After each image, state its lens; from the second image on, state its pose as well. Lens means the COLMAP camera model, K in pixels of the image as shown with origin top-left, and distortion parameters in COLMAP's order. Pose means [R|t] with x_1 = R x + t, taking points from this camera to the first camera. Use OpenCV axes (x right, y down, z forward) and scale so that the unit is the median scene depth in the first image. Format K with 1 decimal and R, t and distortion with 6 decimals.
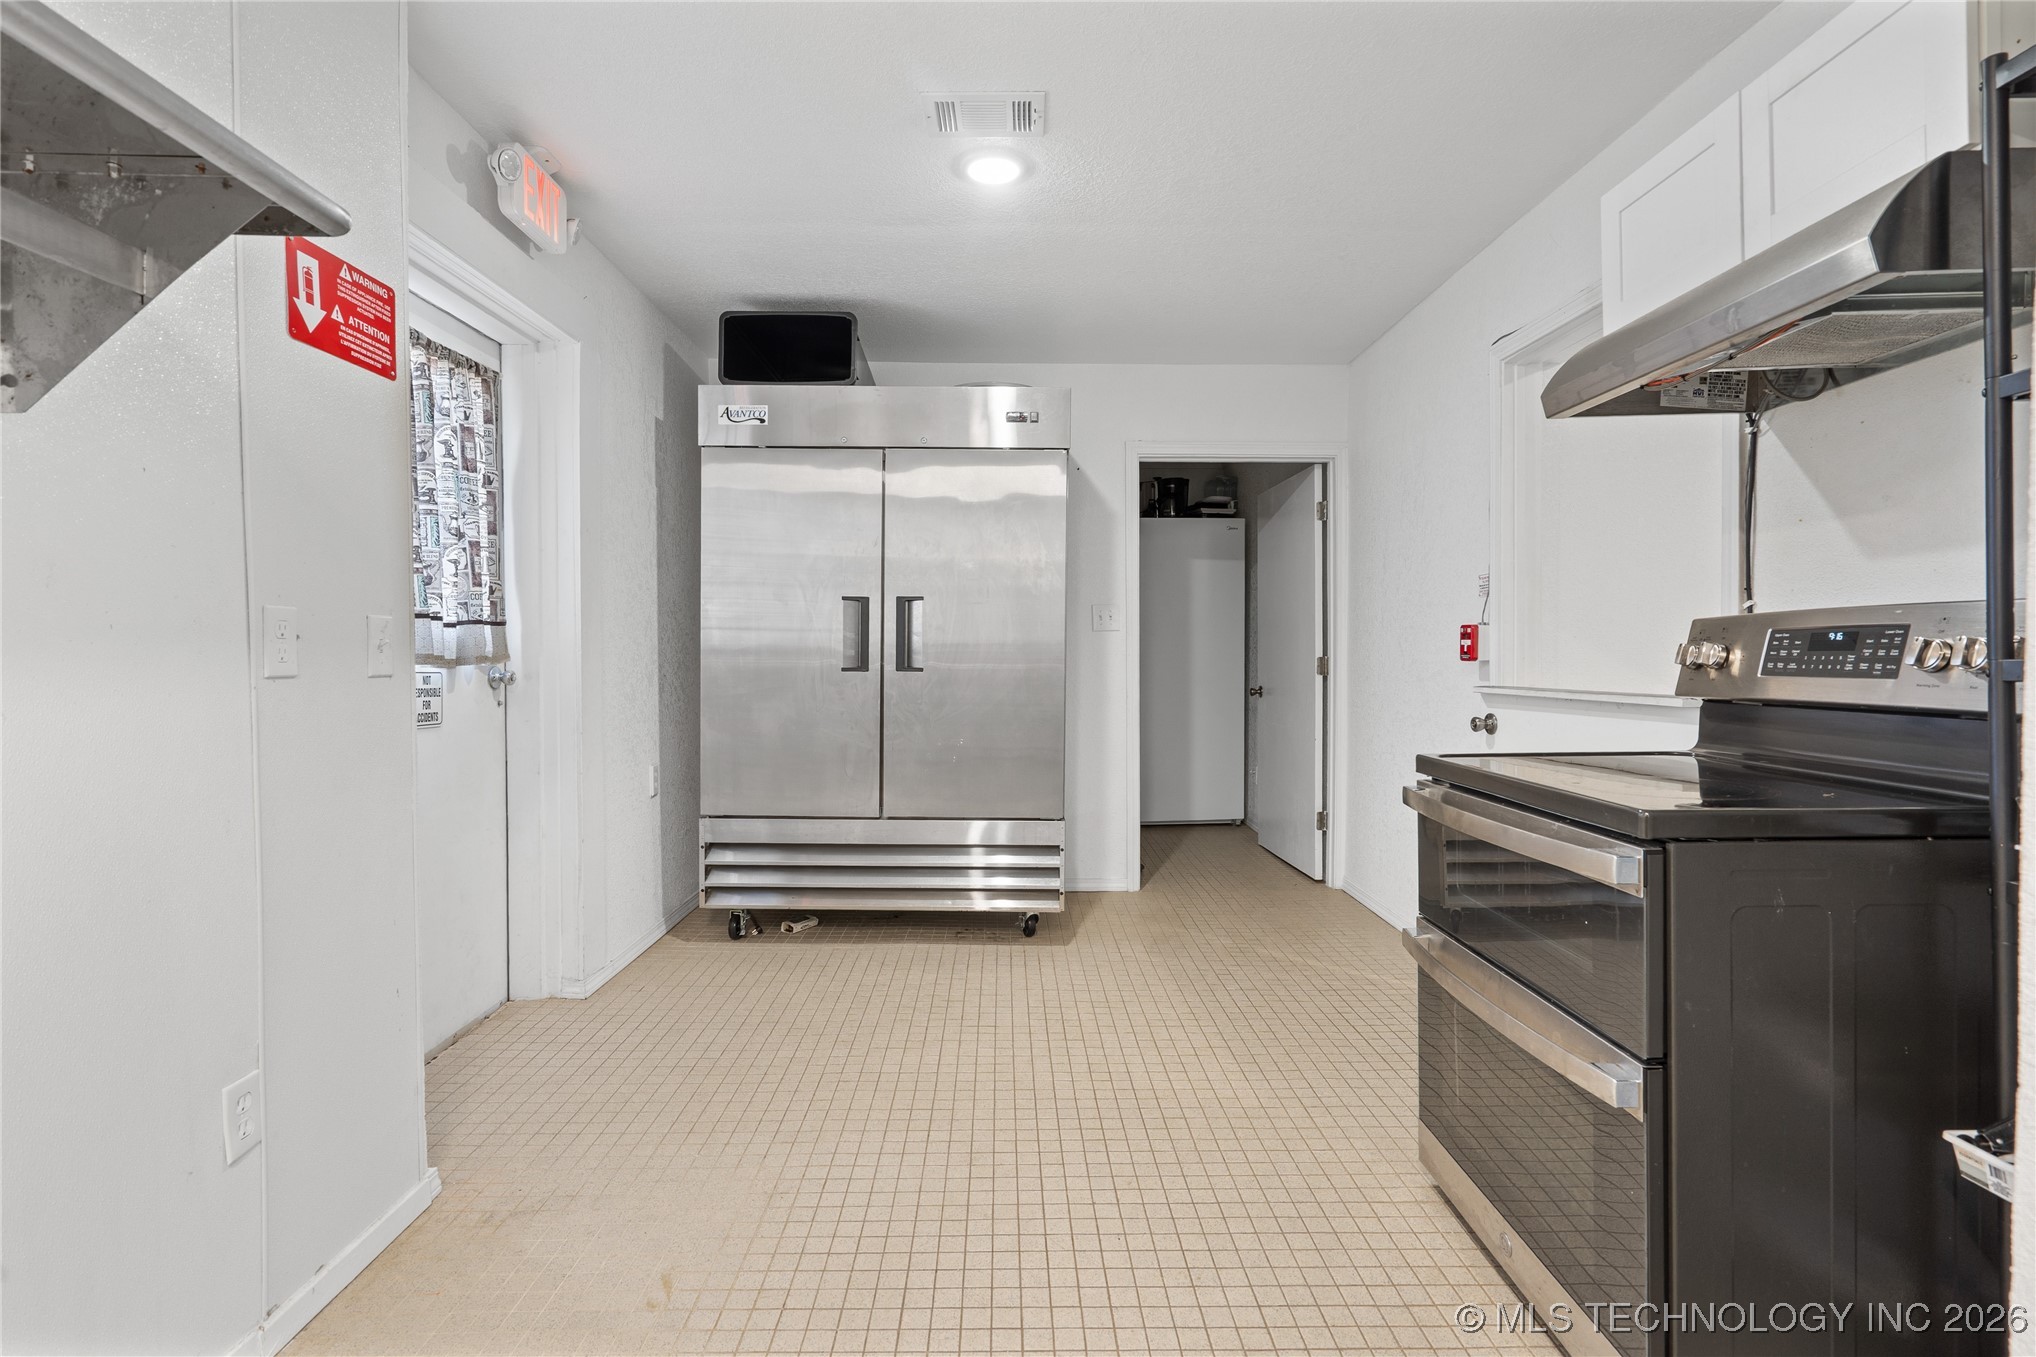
lens RADIAL K [[941.1, 0, 1017.6], [0, 941.1, 663.3], [0, 0, 1]] dist [-0.001235, 0.000469]
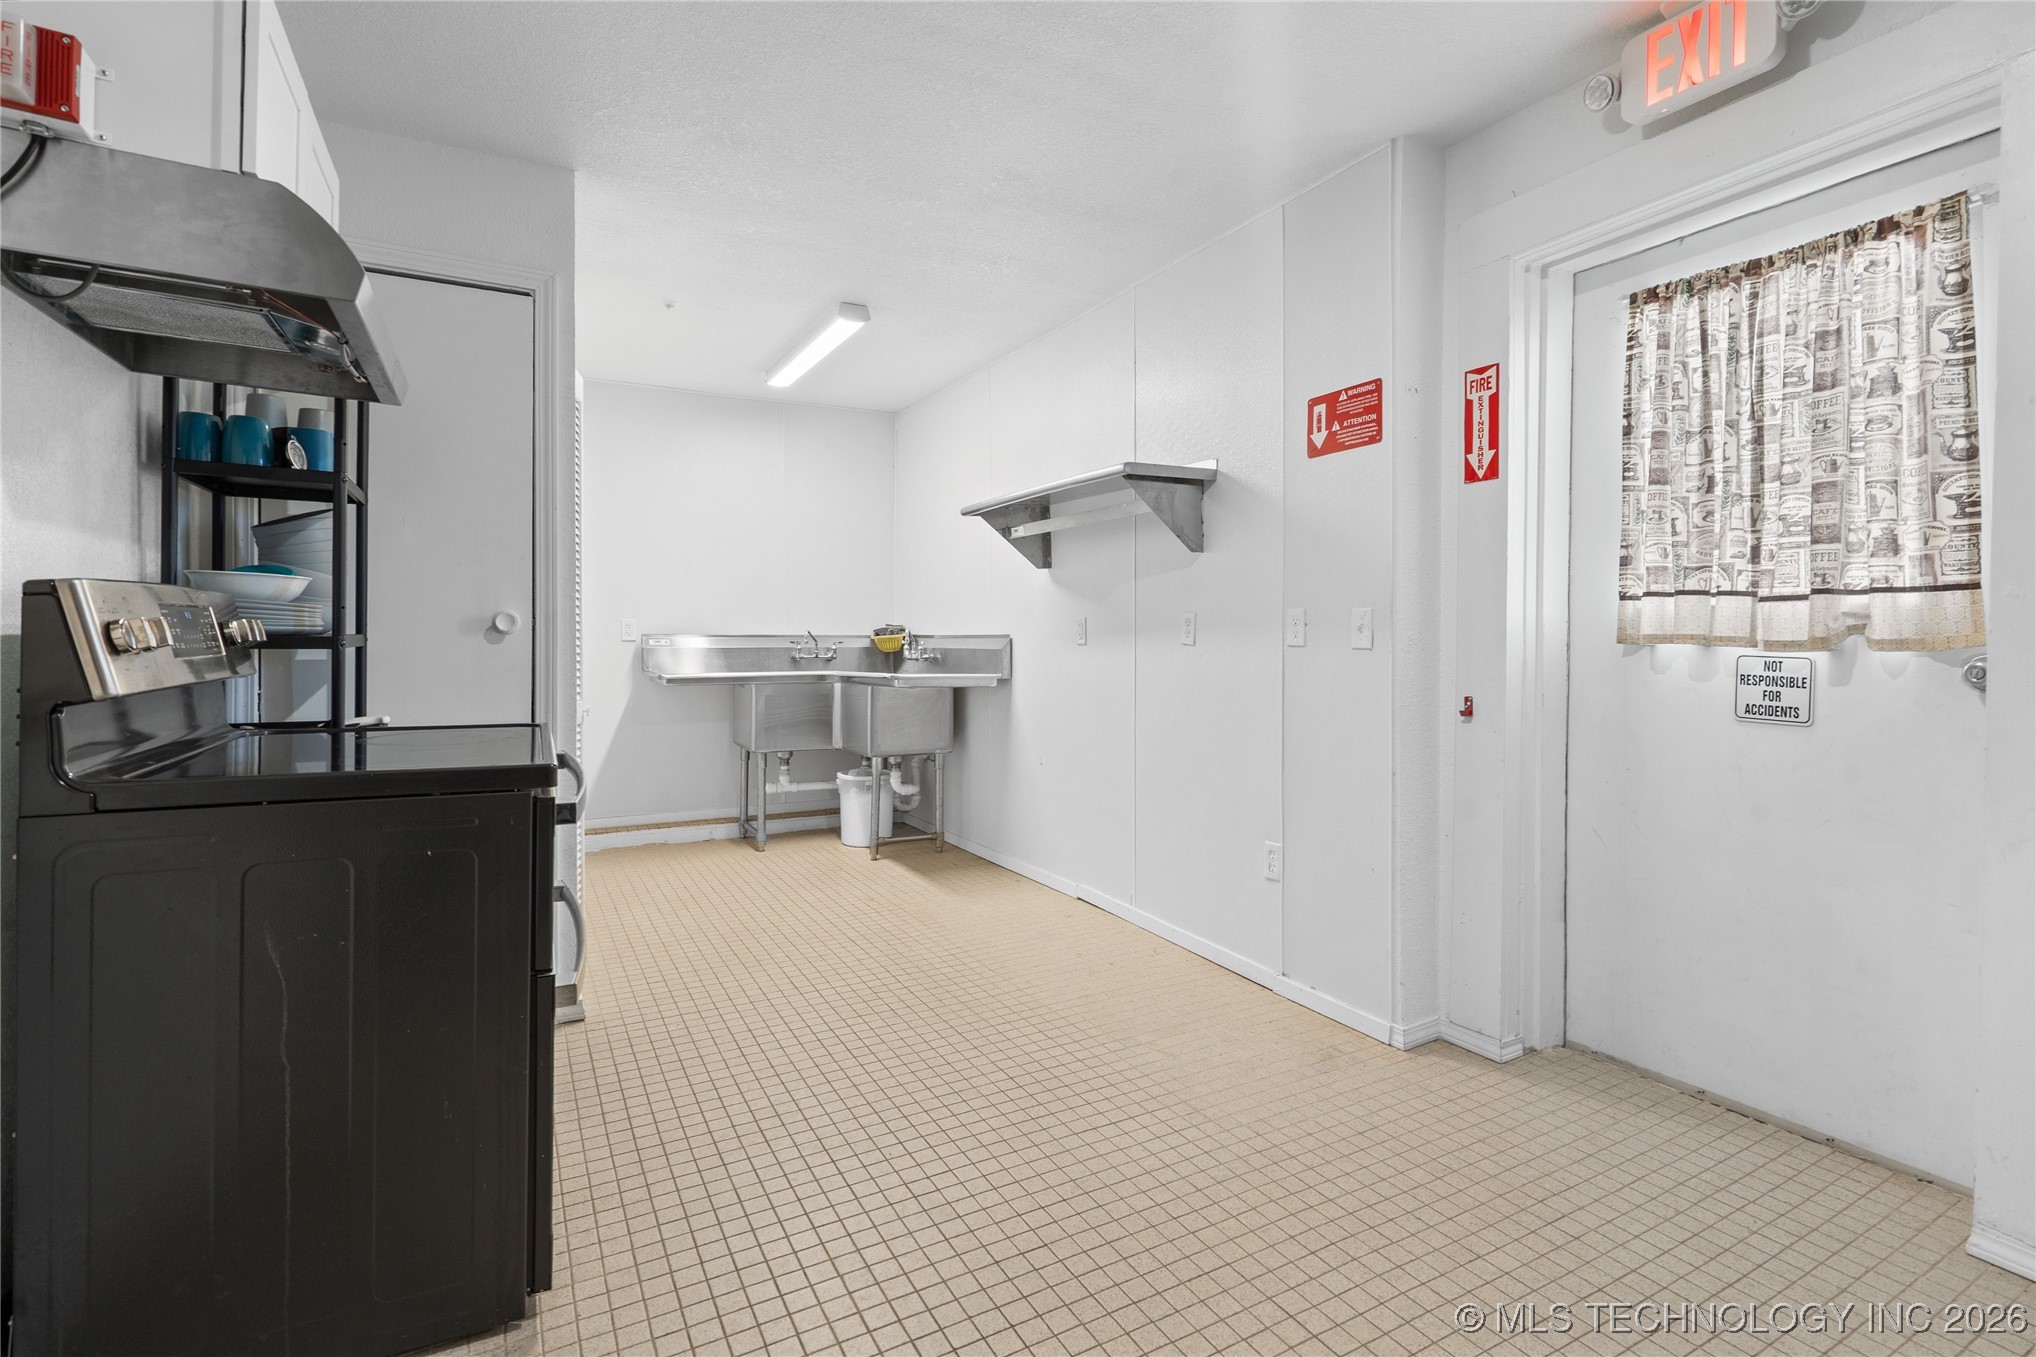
lens RADIAL K [[941.1, 0, 1025.7], [0, 941.1, 631.2], [0, 0, 1]] dist [-0.001235, 0.000469]
pose [[-0.878103, -0.000836, -0.478471, 0.349868], [-0.004935, 0.999961, 0.007311, -0.015636], [0.478446, 0.008782, -0.878073, 1.427869]]
